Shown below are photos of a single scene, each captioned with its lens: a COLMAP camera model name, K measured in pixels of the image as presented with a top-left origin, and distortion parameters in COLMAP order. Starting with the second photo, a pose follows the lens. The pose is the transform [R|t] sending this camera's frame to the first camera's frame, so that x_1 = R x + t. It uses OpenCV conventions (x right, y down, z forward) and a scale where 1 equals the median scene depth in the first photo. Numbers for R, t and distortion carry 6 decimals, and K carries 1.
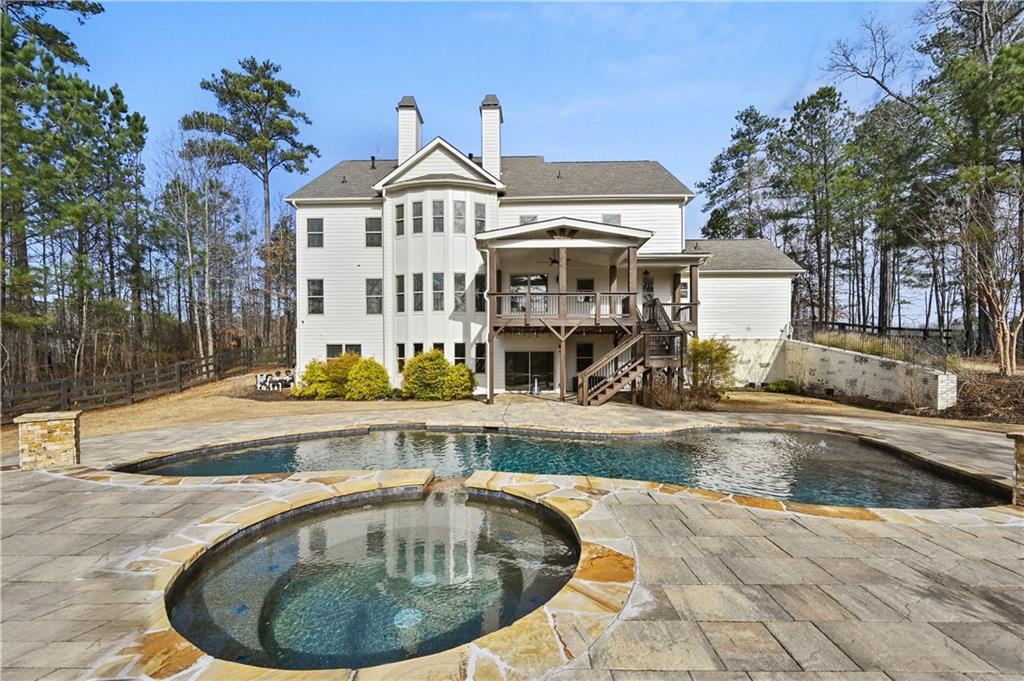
lens RADIAL K [[413.8, 0, 513.3], [0, 413.8, 370.0], [0, 0, 1]] dist [0.001024, -0.000131]
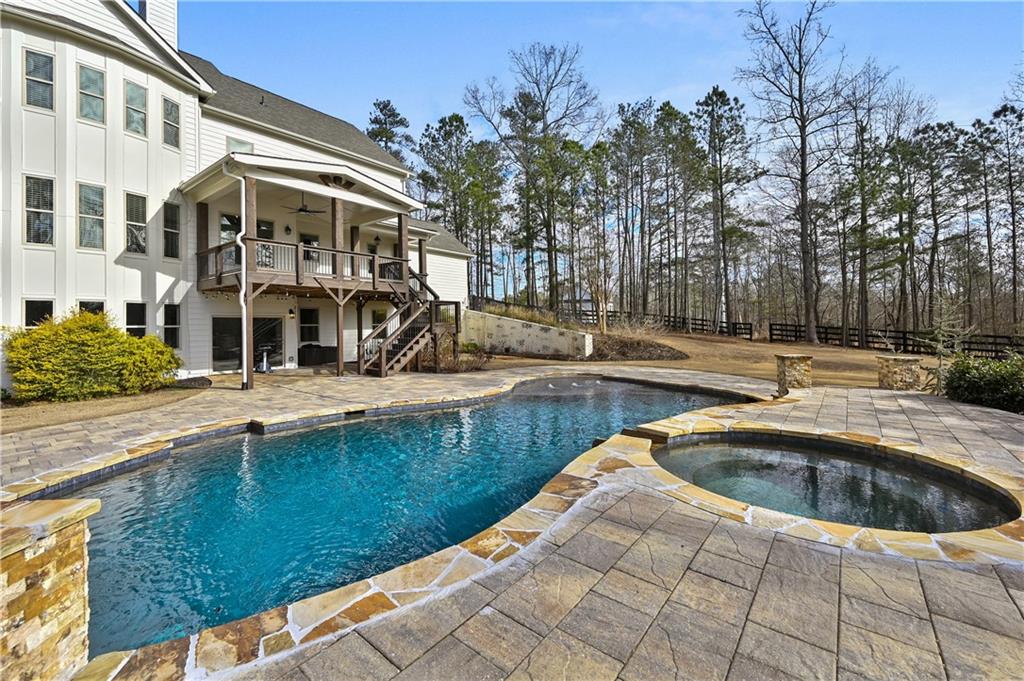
lens RADIAL K [[424.6, 0, 511.2], [0, 424.6, 320.6], [0, 0, 1]] dist [-0.003202, -0.000526]
pose [[0.612372, 0.004682, 0.790556, -0.308421], [0.028147, 0.999219, -0.027721, -0.003528], [-0.790069, 0.039227, 0.611762, 0.149665]]
